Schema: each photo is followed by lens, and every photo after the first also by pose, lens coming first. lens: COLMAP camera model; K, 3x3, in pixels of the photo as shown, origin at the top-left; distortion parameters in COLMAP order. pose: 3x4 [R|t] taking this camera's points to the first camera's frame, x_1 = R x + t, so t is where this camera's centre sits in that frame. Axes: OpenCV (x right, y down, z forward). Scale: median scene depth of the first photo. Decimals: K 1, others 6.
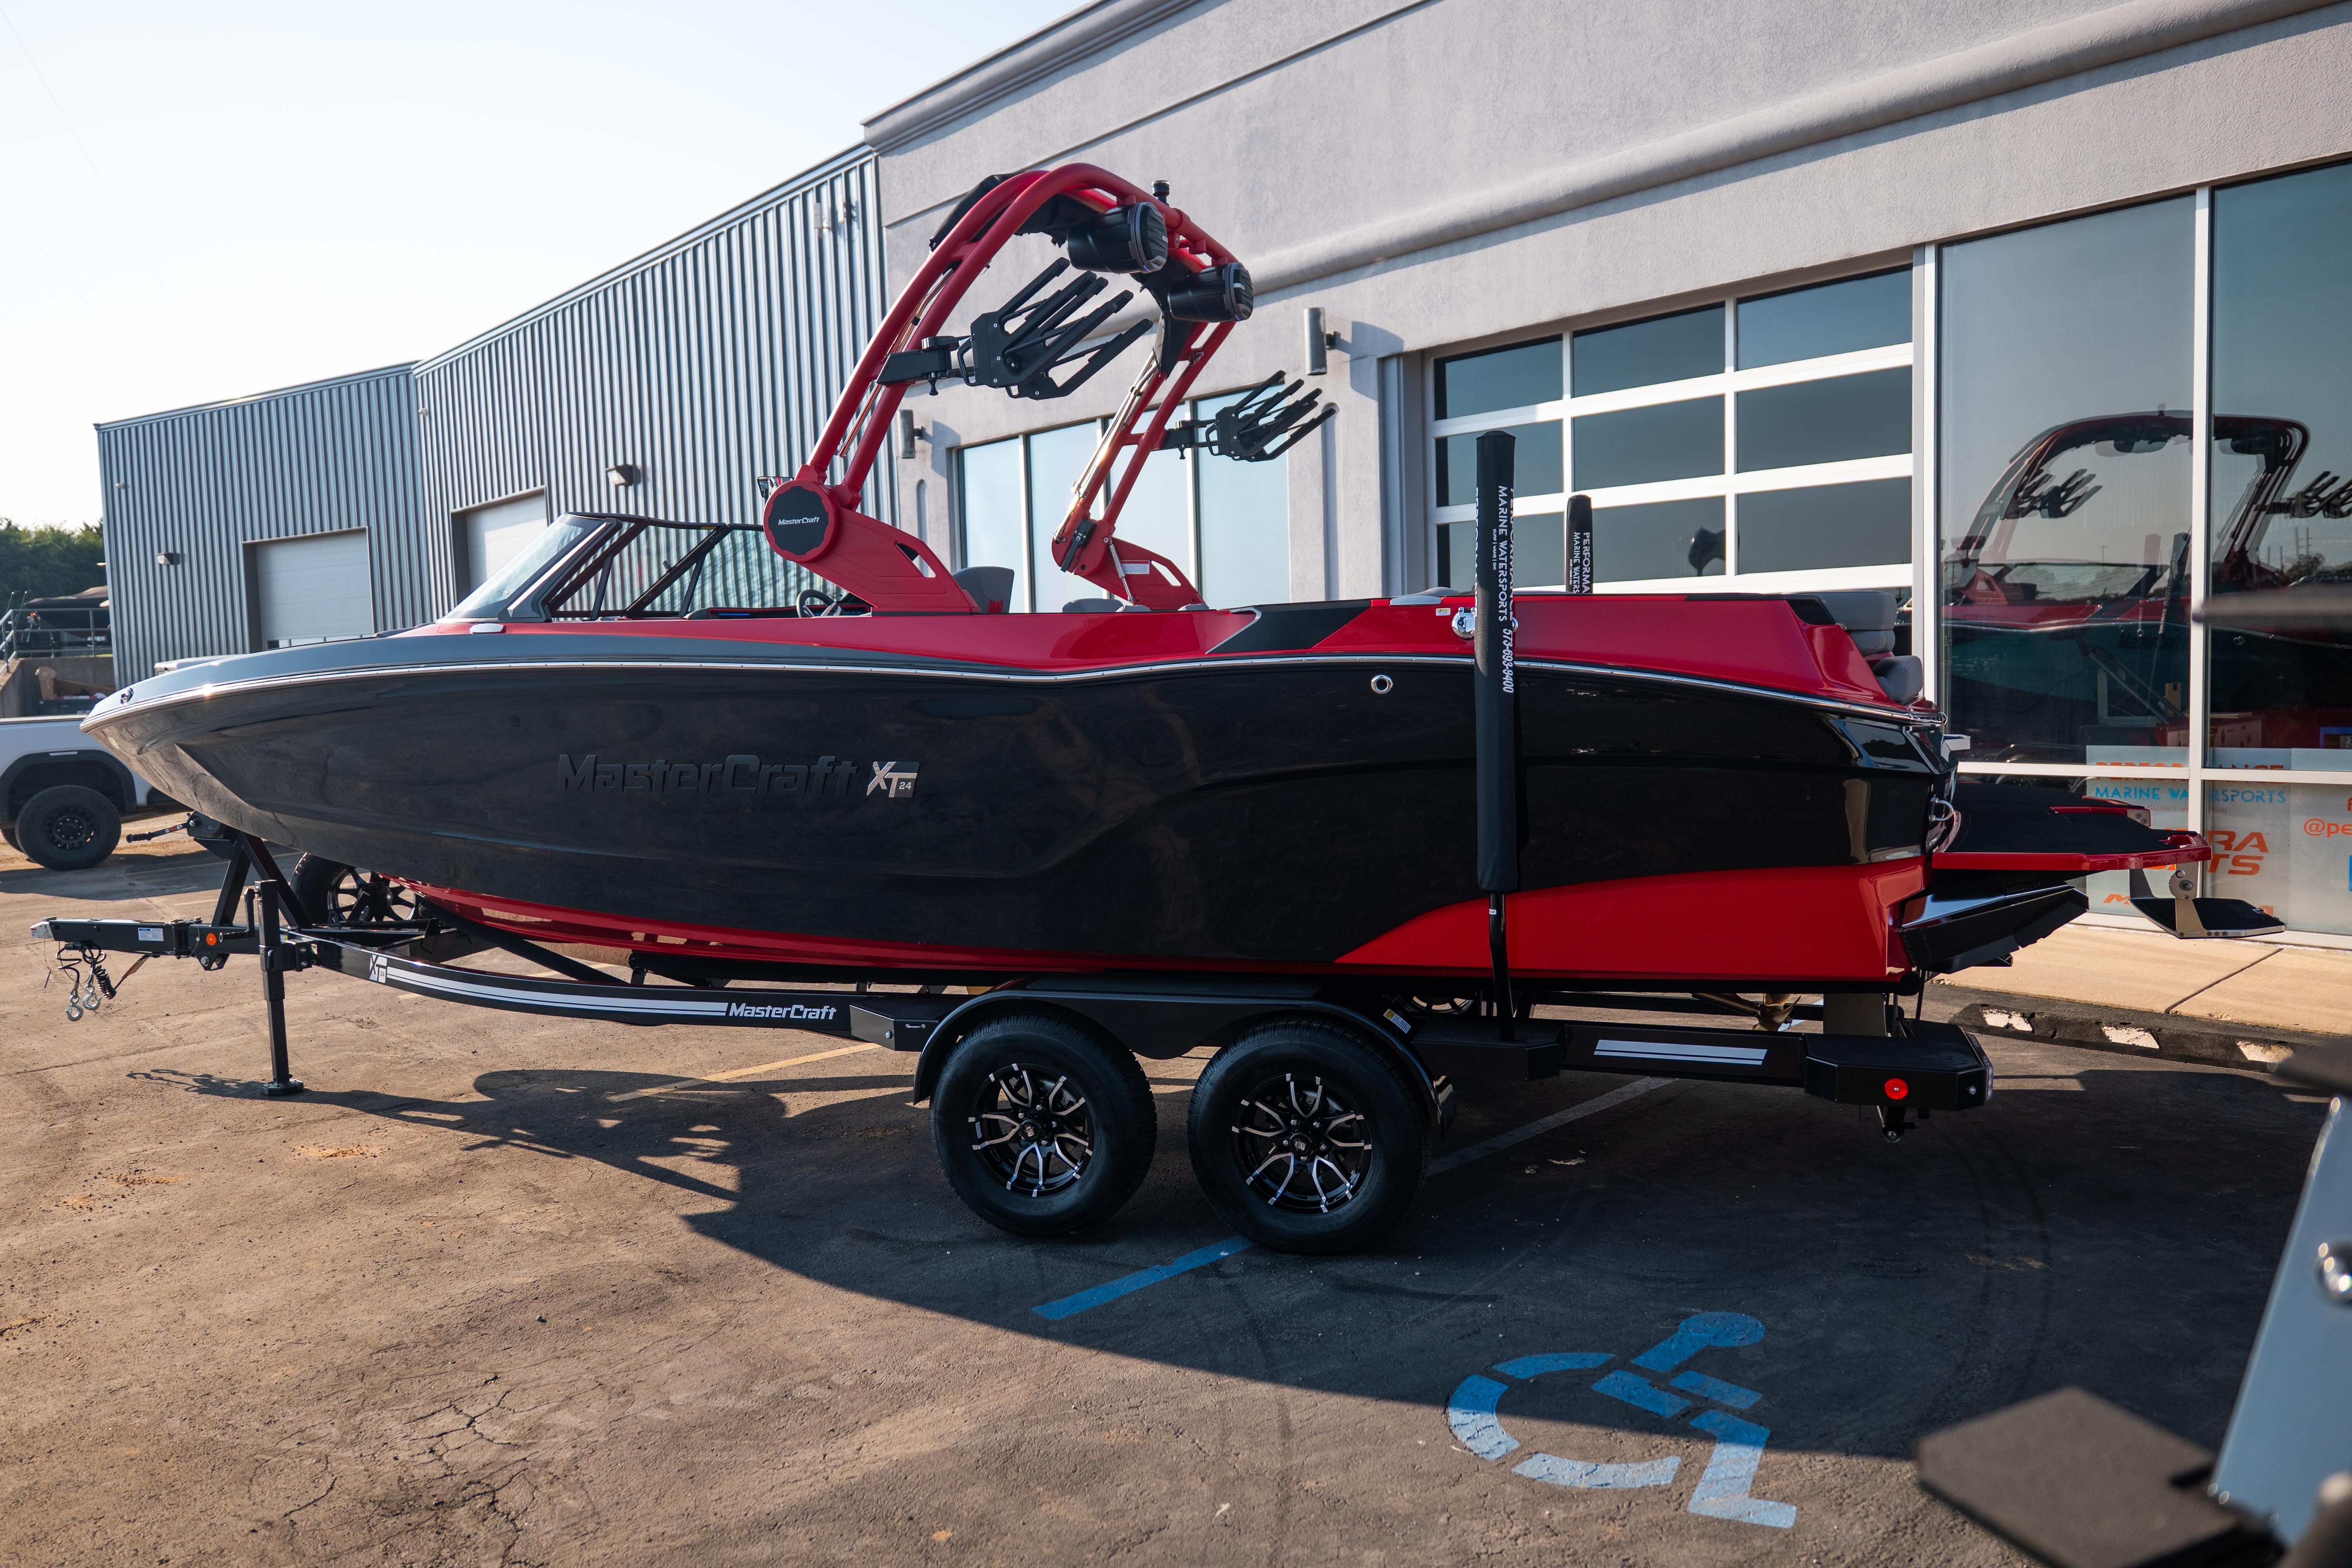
lens RADIAL K [[1642.9, 0, 1176.0], [0, 1642.9, 784.0], [0, 0, 1]] dist [-0.000272, -0.000602]
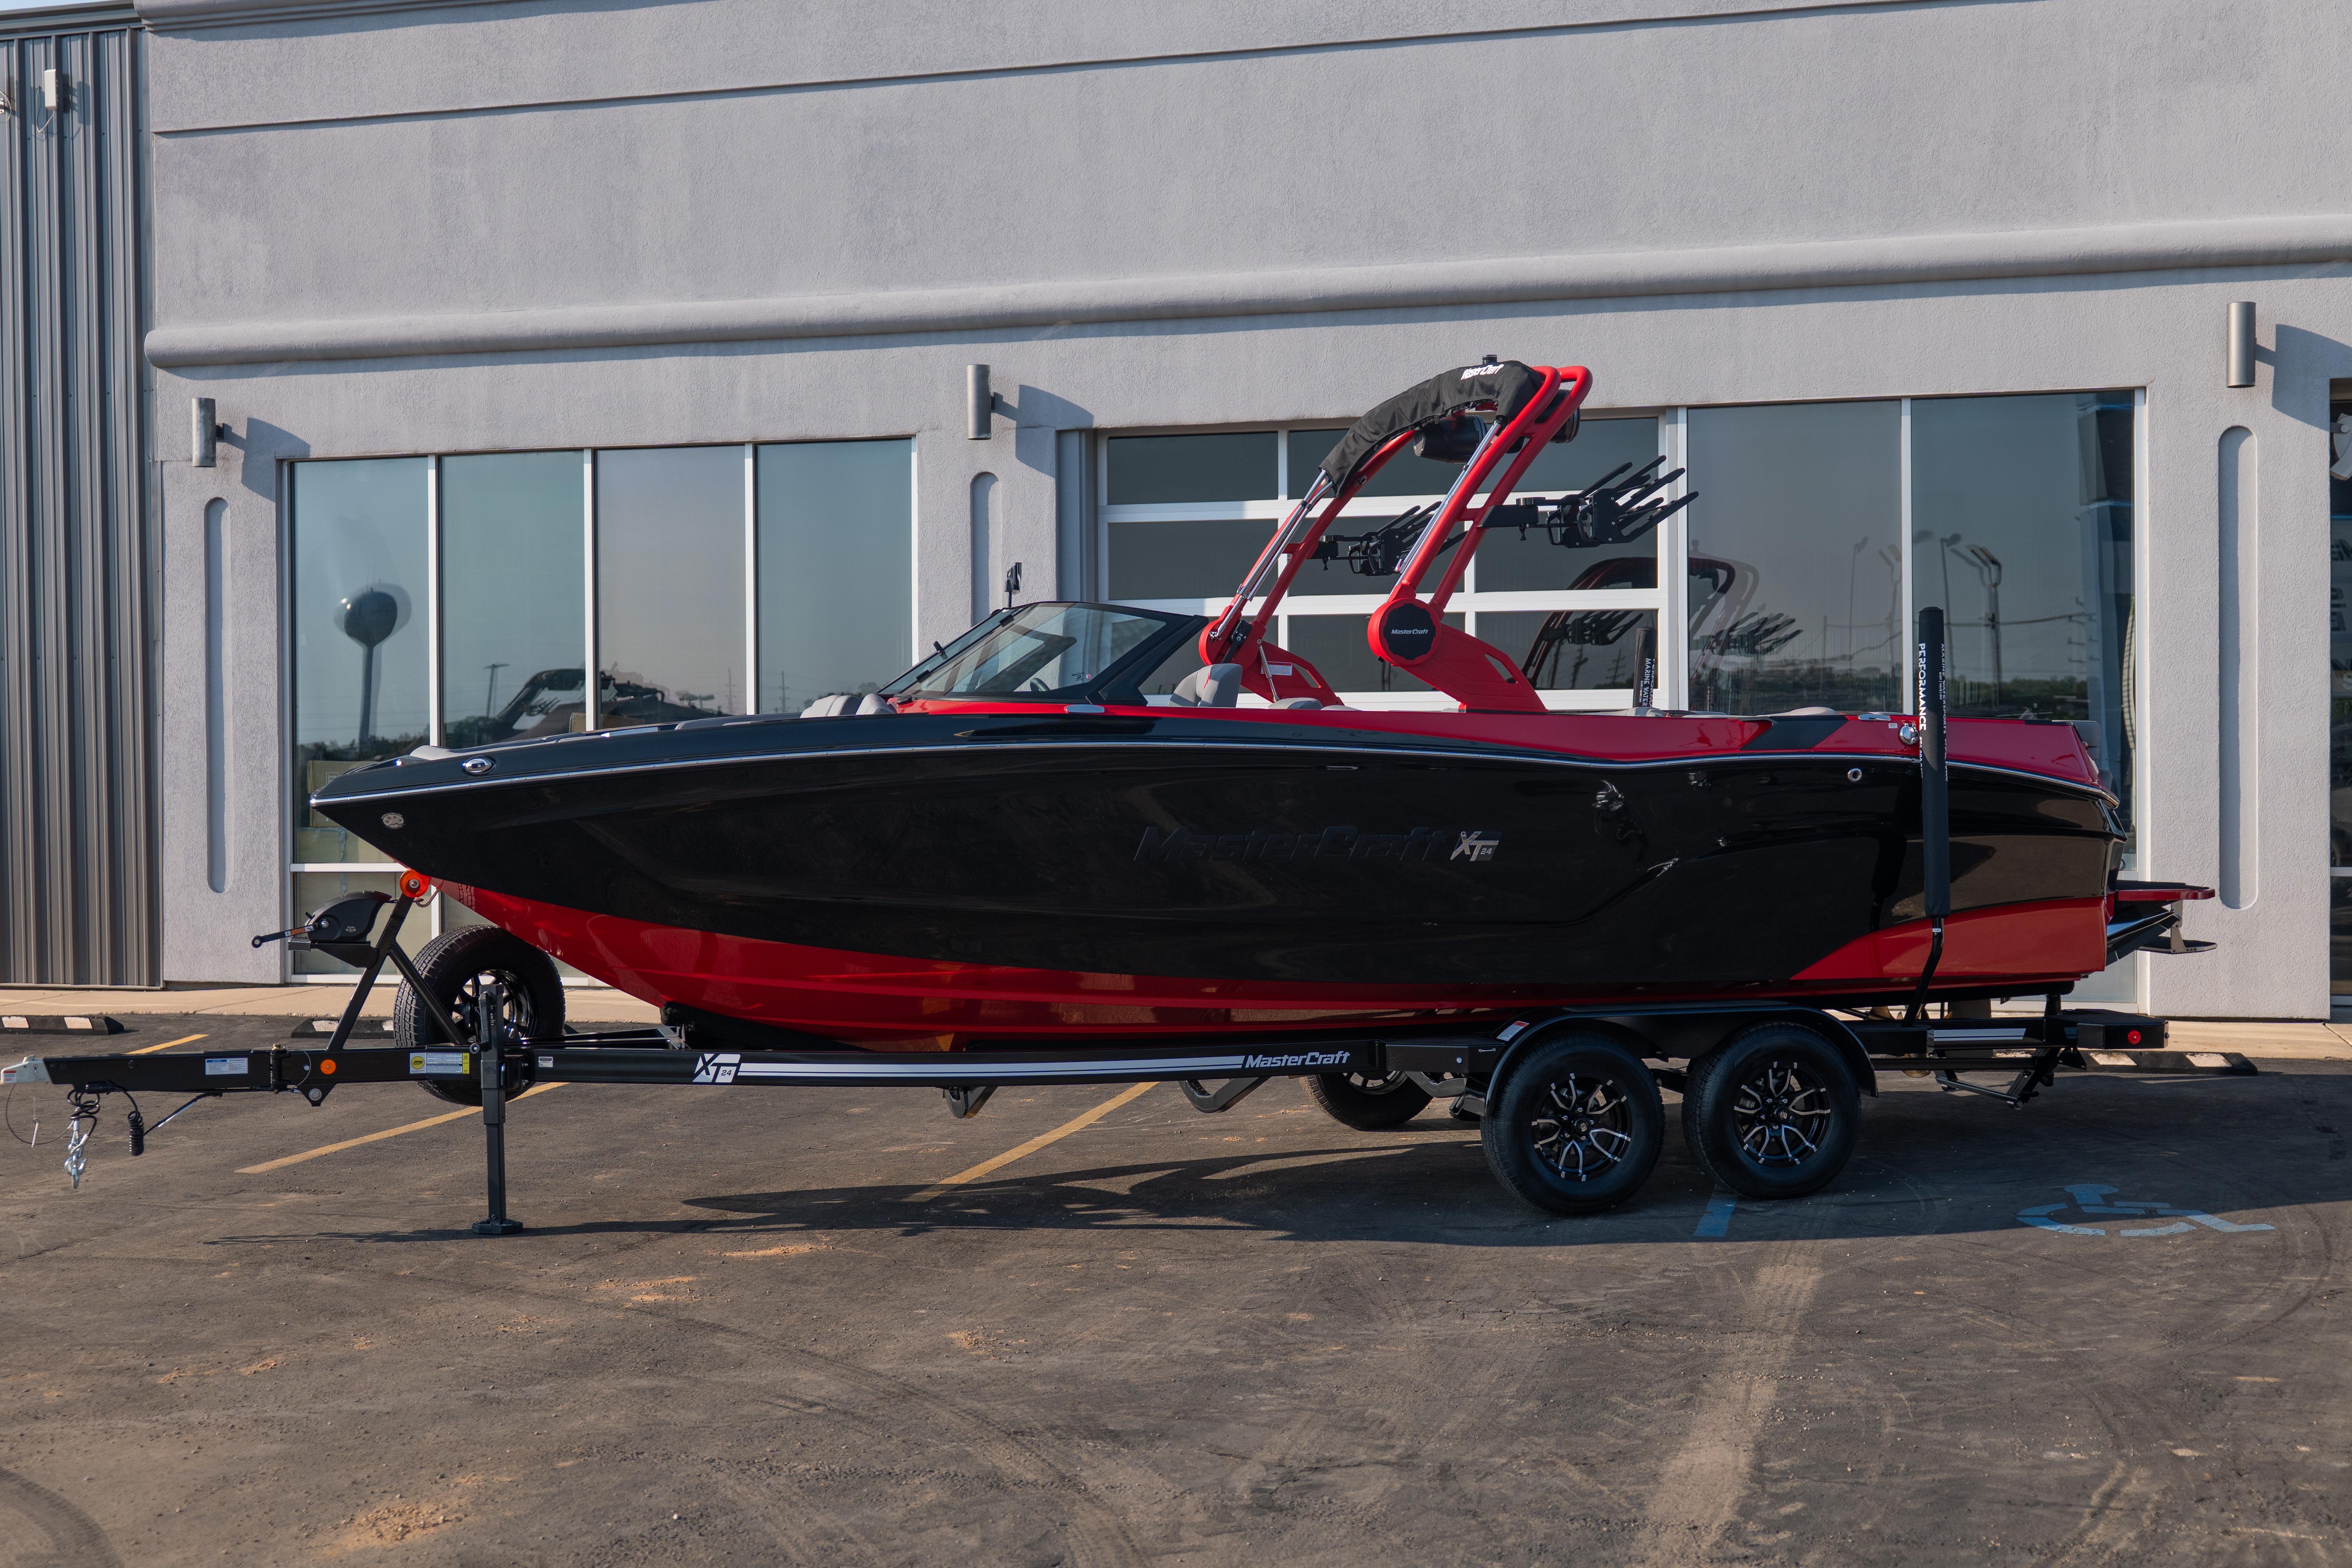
lens RADIAL K [[2686.5, 0, 1172.3], [0, 2686.5, 792.0], [0, 0, 1]] dist [-0.000592, -0.004583]
pose [[0.829515, 0.019211, 0.558154, -1.064161], [0.023065, 0.997377, -0.068608, 0.064017], [-0.558008, 0.069785, 0.826896, -0.380333]]
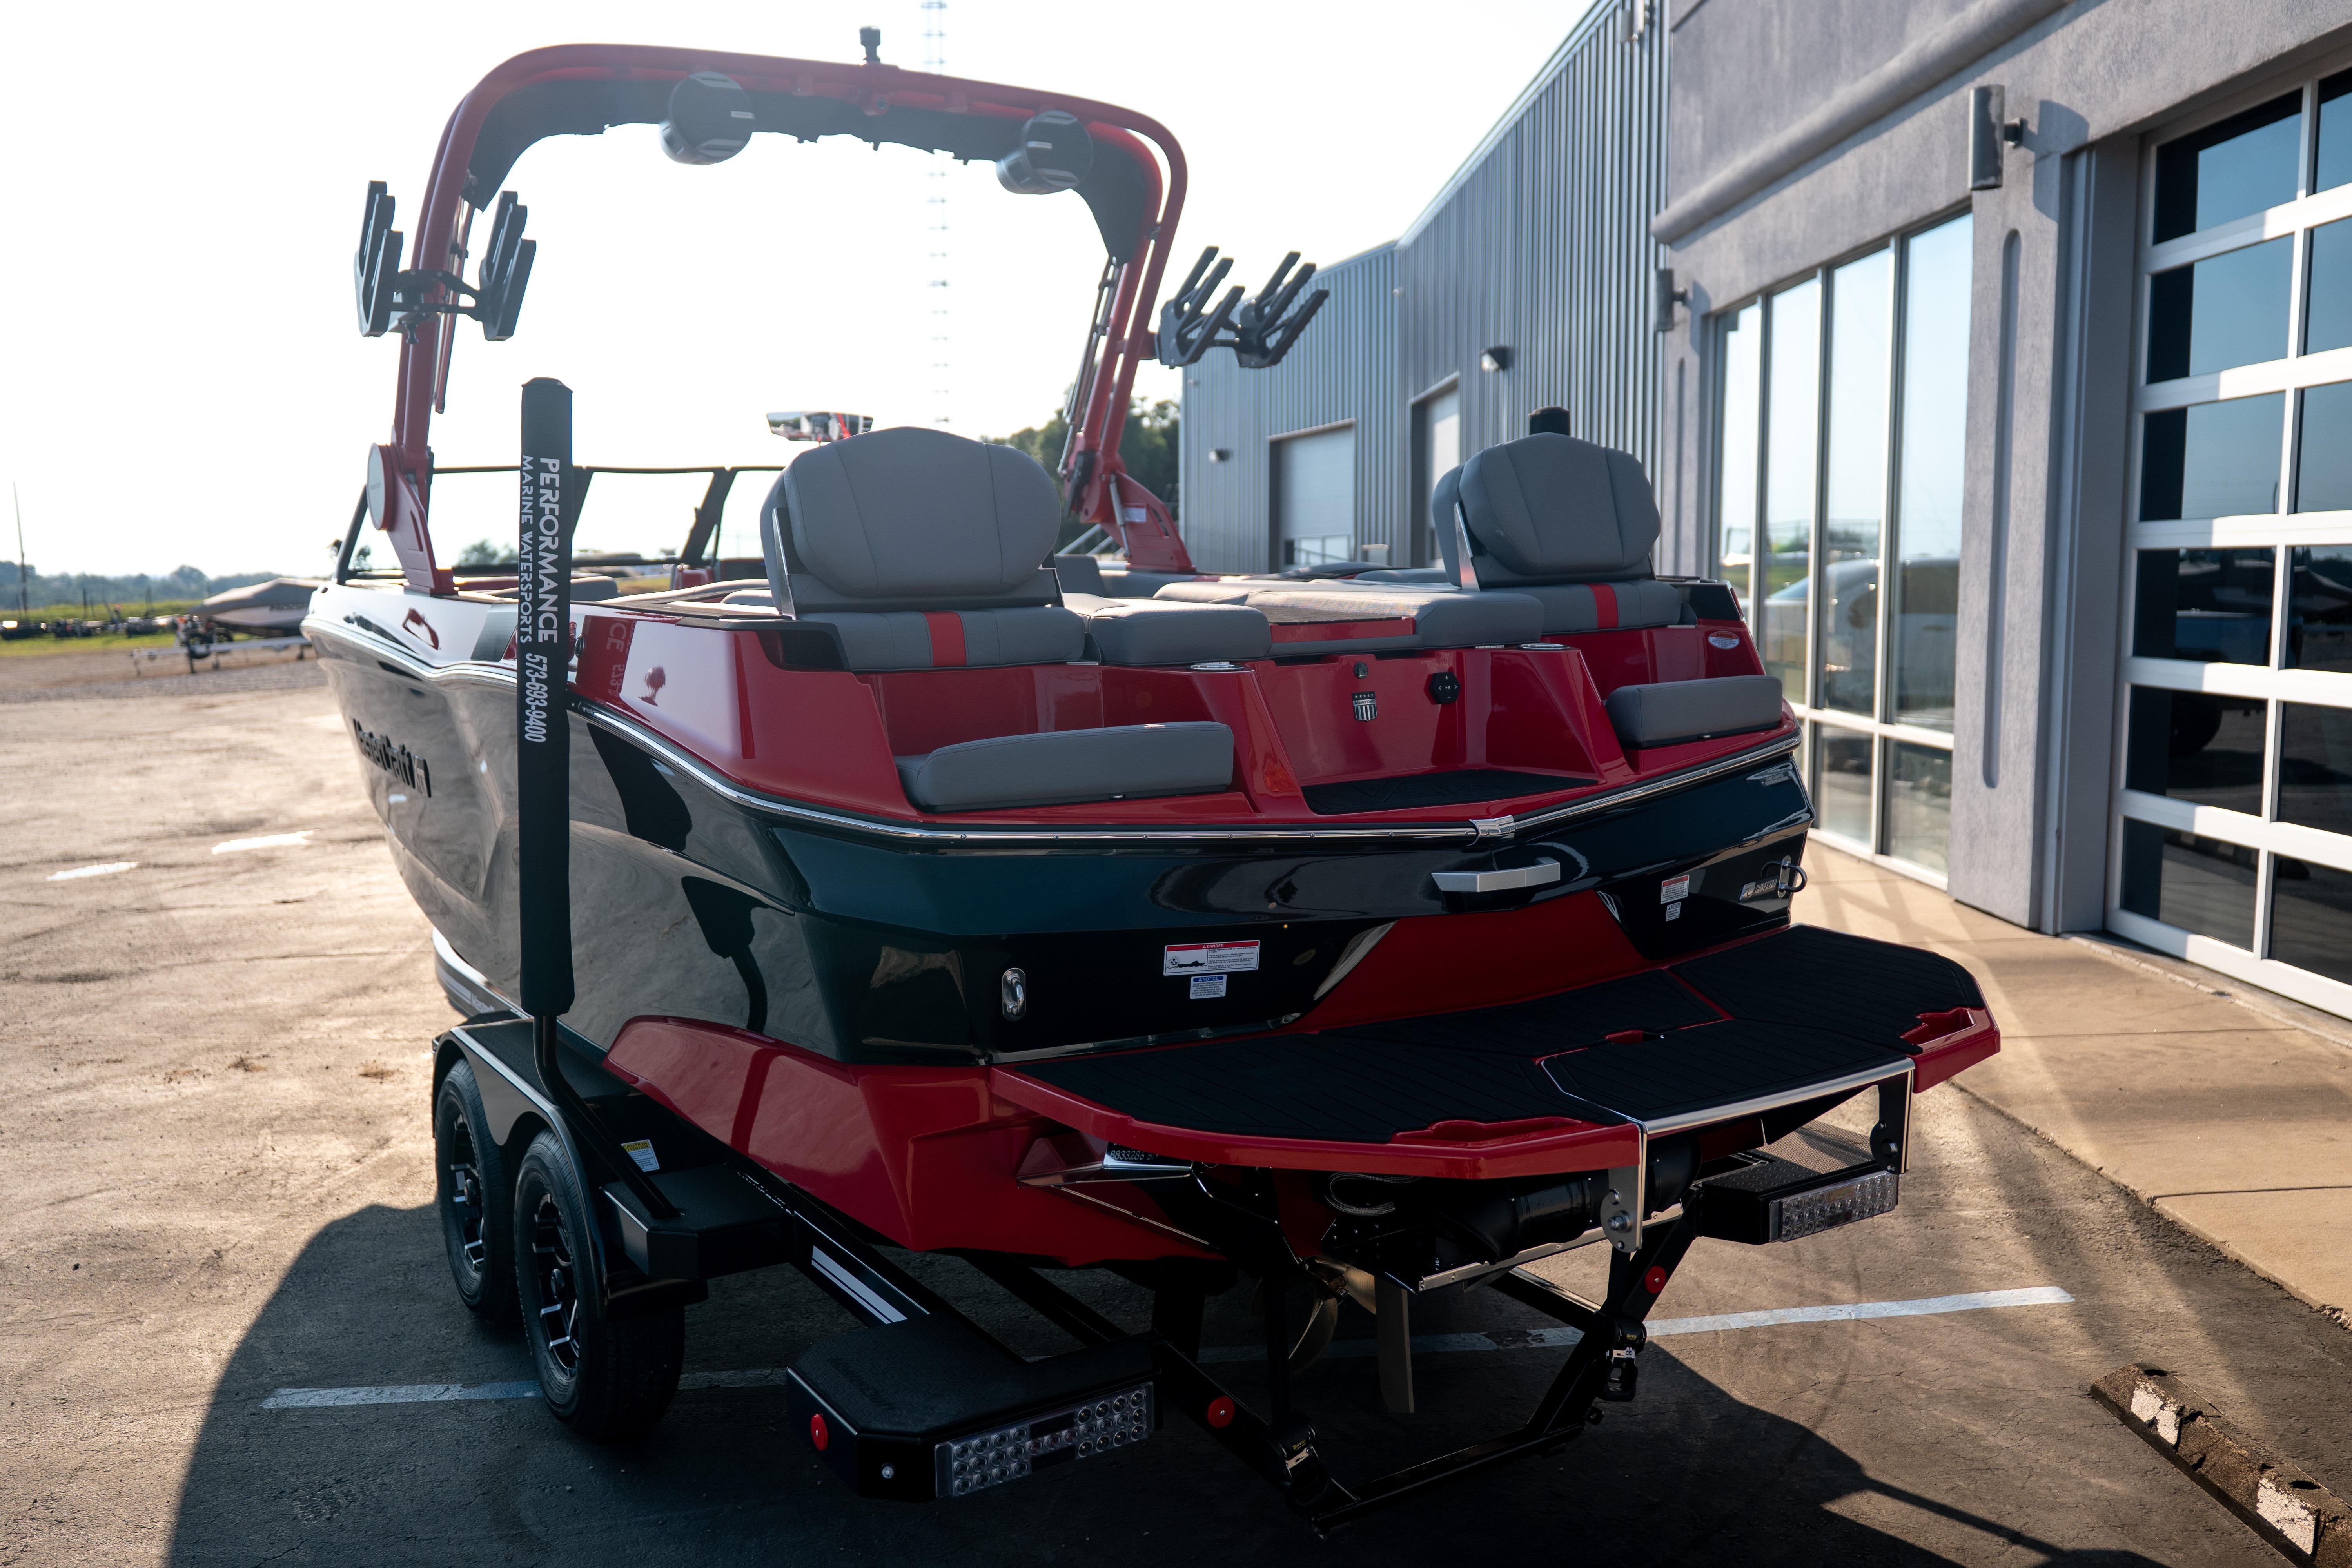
lens RADIAL K [[1939.0, 0, 1188.0], [0, 1939.0, 794.8], [0, 0, 1]] dist [0.004999, -0.007015]
pose [[0.780517, 0.093929, -0.618037, 0.585554], [-0.064189, 0.995464, 0.070227, -0.067916], [0.621830, -0.015142, 0.783006, 0.312436]]
